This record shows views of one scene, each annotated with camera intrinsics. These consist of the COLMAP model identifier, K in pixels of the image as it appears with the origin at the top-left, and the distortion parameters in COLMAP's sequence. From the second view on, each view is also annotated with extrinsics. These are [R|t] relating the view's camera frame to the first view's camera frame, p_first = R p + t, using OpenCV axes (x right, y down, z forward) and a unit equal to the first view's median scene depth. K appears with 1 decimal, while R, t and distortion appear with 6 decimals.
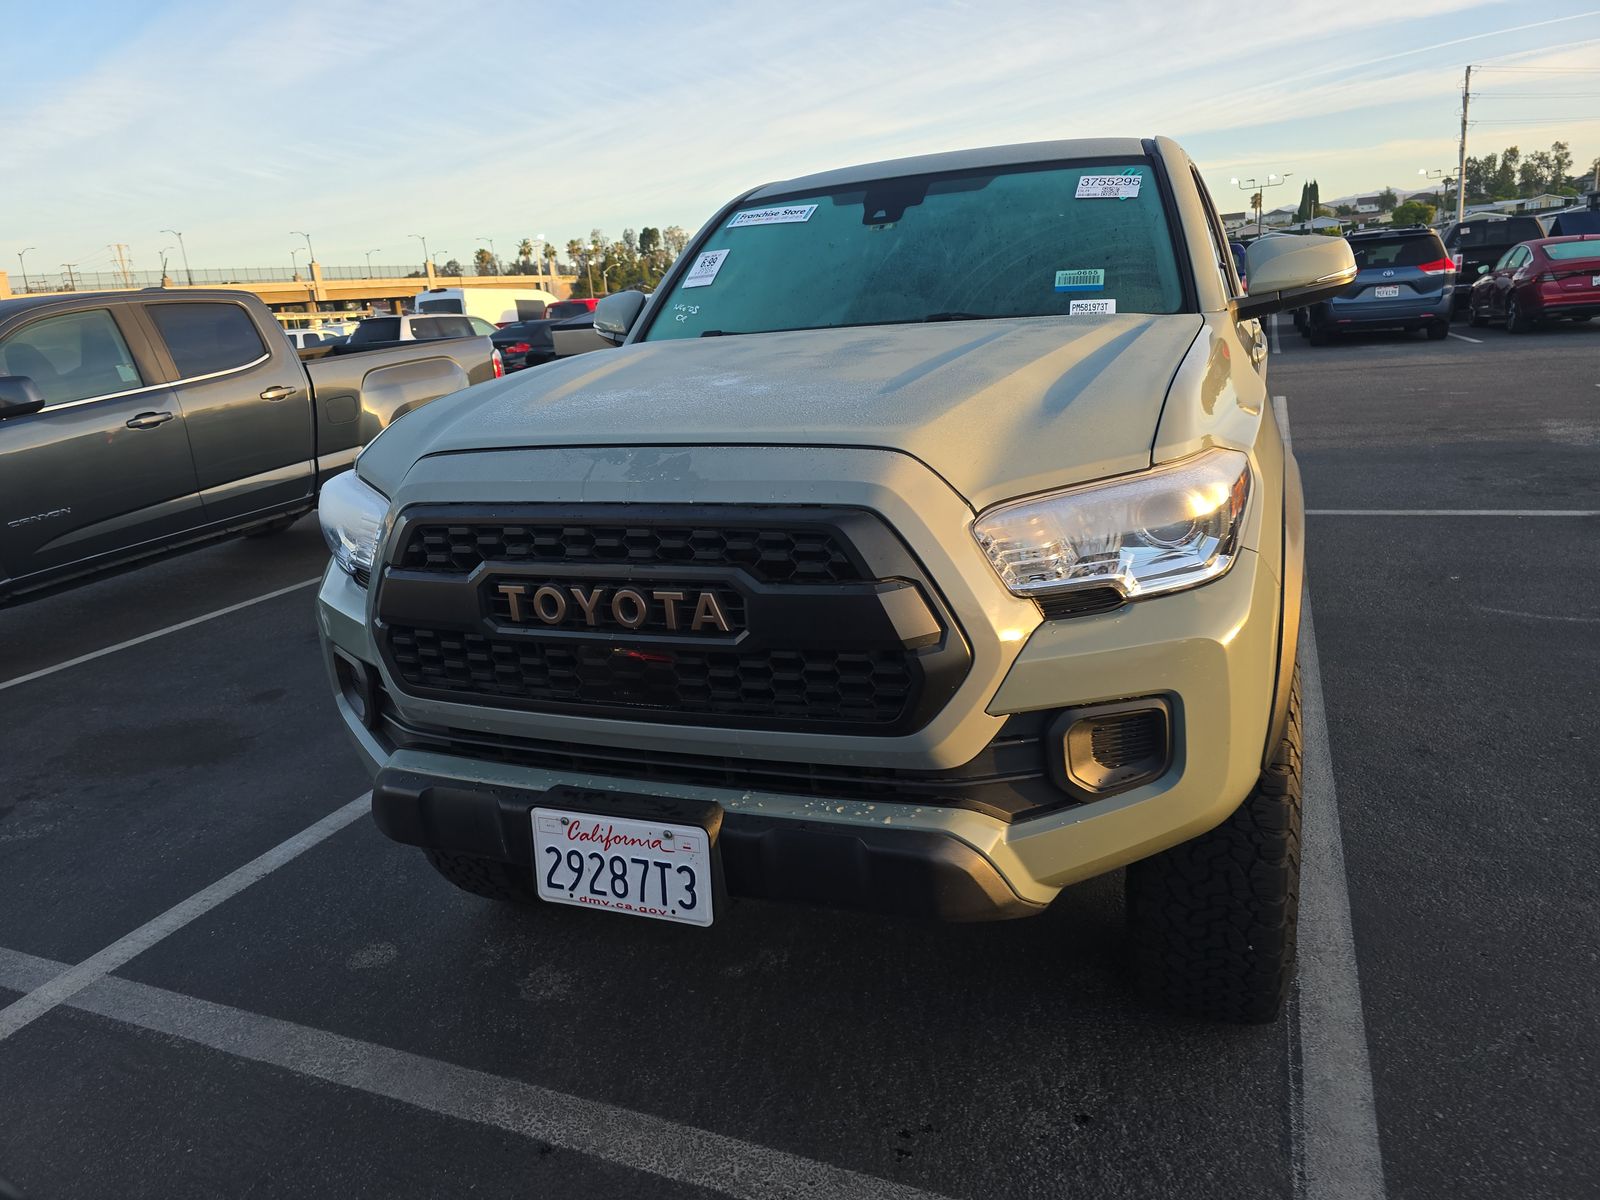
lens RADIAL K [[1069.5, 0, 781.6], [0, 1069.5, 599.2], [0, 0, 1]] dist [0.075429, -0.072935]
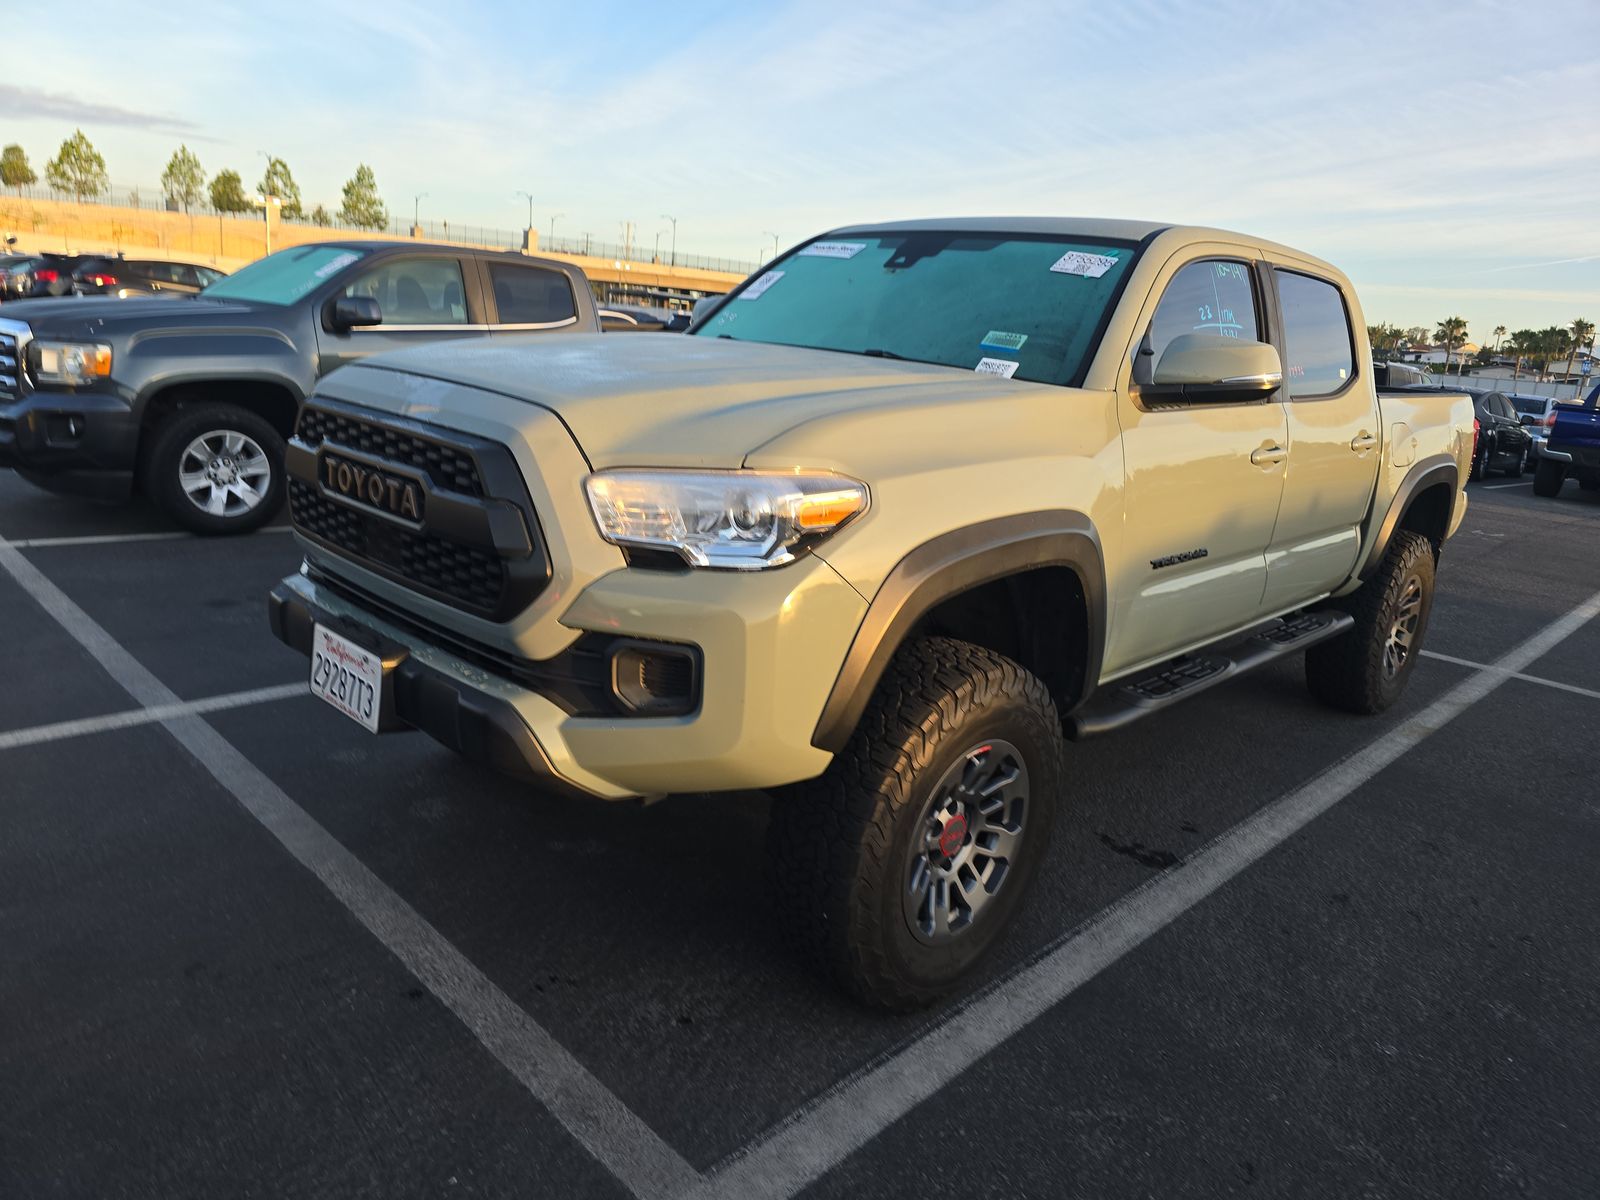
lens RADIAL K [[1069.5, 0, 781.6], [0, 1069.5, 599.2], [0, 0, 1]] dist [0.075429, -0.072935]
pose [[0.913648, 0.245767, -0.323799, 0.787329], [-0.254346, 0.966977, 0.016272, -0.009195], [0.317105, 0.067490, 0.945986, -0.126471]]
